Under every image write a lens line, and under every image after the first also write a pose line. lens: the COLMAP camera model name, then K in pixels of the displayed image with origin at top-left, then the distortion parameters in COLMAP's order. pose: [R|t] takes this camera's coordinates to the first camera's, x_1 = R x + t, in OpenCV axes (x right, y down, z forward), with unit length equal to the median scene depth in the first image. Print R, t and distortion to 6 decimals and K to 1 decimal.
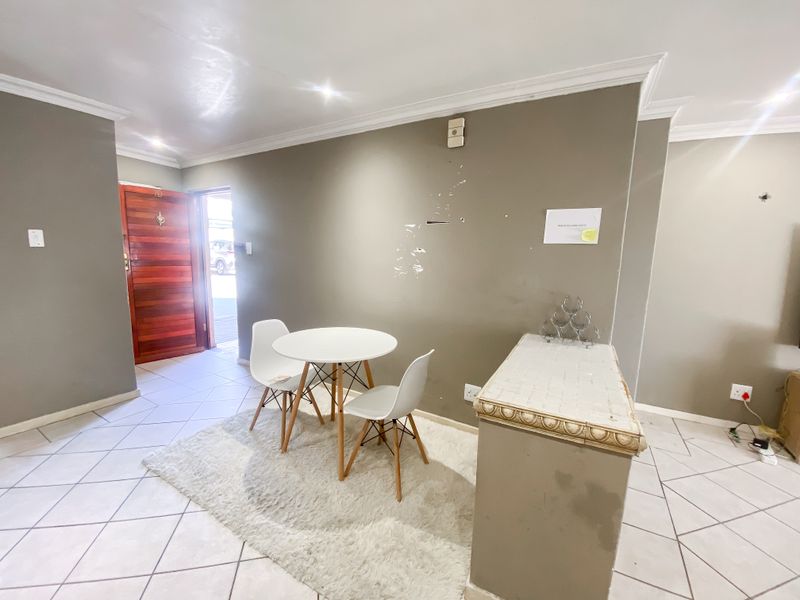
lens RADIAL K [[321.2, 0, 400.0], [0, 321.2, 300.0], [0, 0, 1]] dist [0.017376, -0.019081]
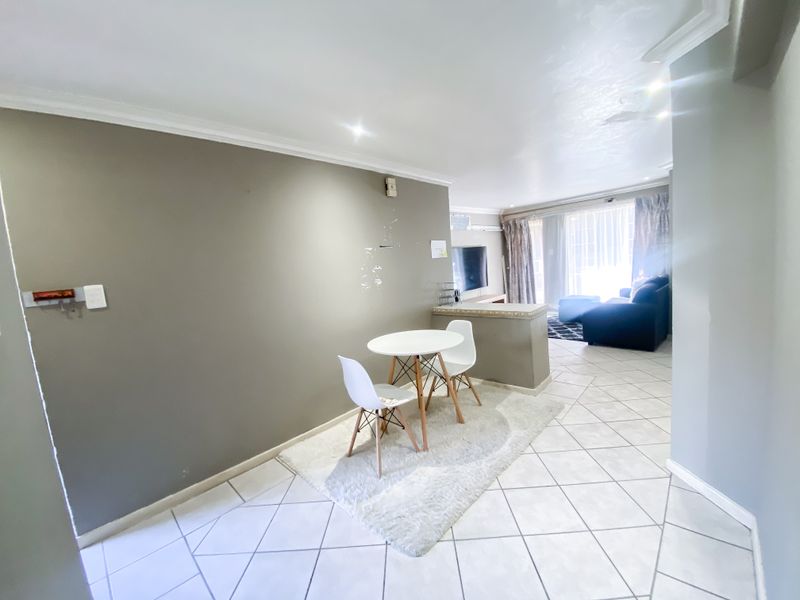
lens RADIAL K [[321.2, 0, 400.0], [0, 321.2, 300.0], [0, 0, 1]] dist [0.017376, -0.019081]
pose [[0.250232, -0.154296, 0.955812, -1.507725], [0.226797, 0.969093, 0.097064, -0.172448], [-0.941248, 0.192487, 0.277492, 0.749718]]
